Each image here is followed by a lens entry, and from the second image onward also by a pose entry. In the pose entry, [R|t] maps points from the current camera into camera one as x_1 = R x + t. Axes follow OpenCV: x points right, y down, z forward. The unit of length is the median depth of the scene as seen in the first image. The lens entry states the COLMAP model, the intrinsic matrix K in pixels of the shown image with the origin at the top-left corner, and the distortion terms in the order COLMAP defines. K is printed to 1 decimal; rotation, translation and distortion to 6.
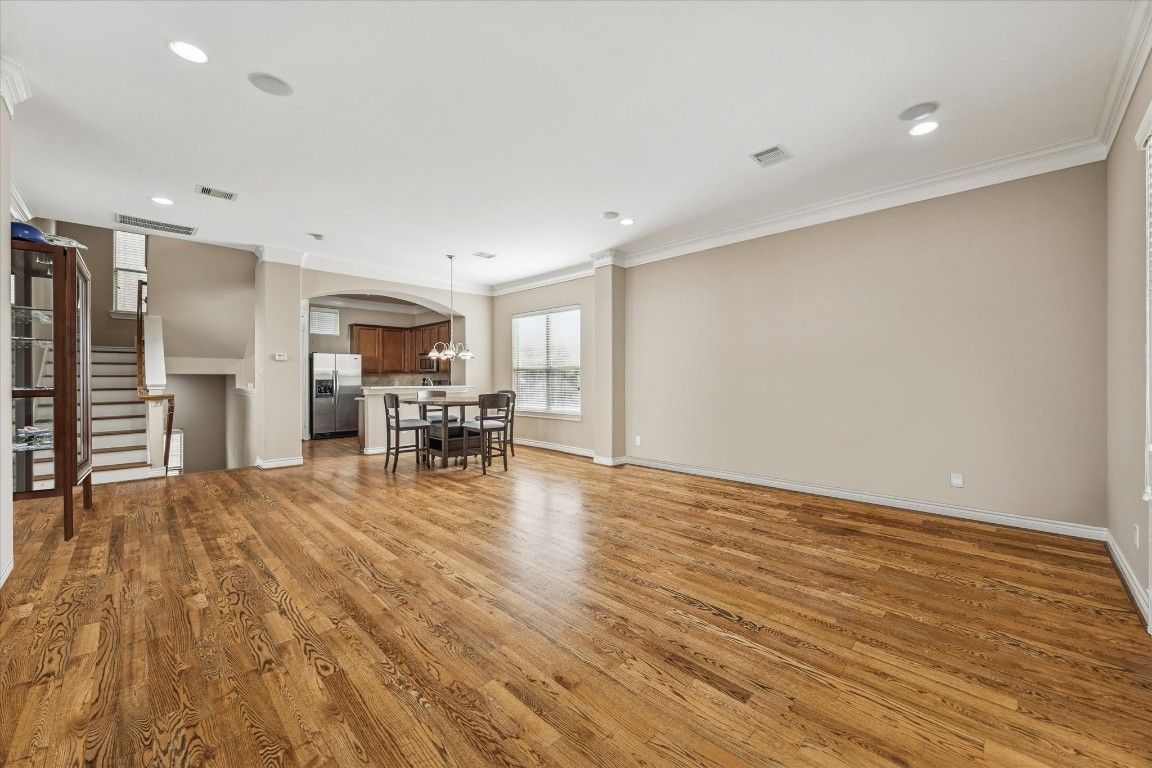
lens RADIAL K [[446.2, 0, 574.5], [0, 446.2, 385.3], [0, 0, 1]] dist [-0.002165, -0.000154]
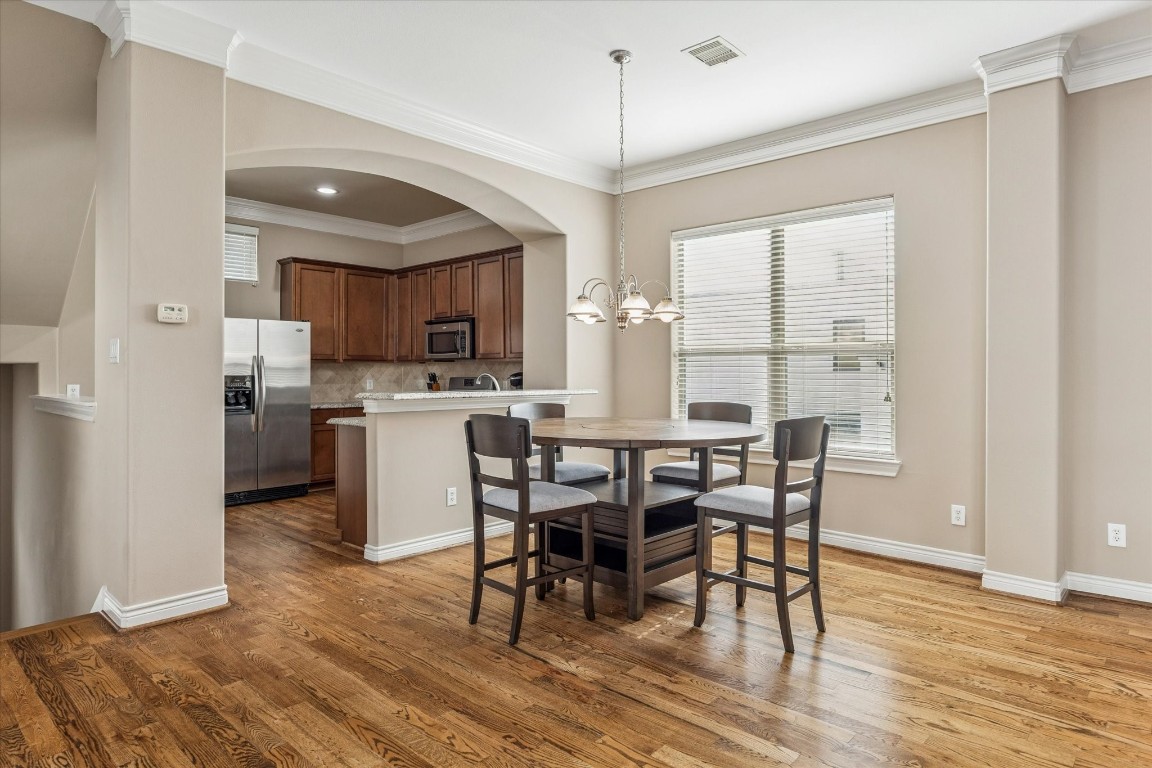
lens RADIAL K [[665.1, 0, 577.4], [0, 665.1, 379.3], [0, 0, 1]] dist [-0.013889, 0.001434]
pose [[0.998977, 0.000313, 0.045210, -0.265946], [-0.000021, 0.999979, -0.006457, -0.004879], [-0.045211, 0.006450, 0.998957, 0.338391]]
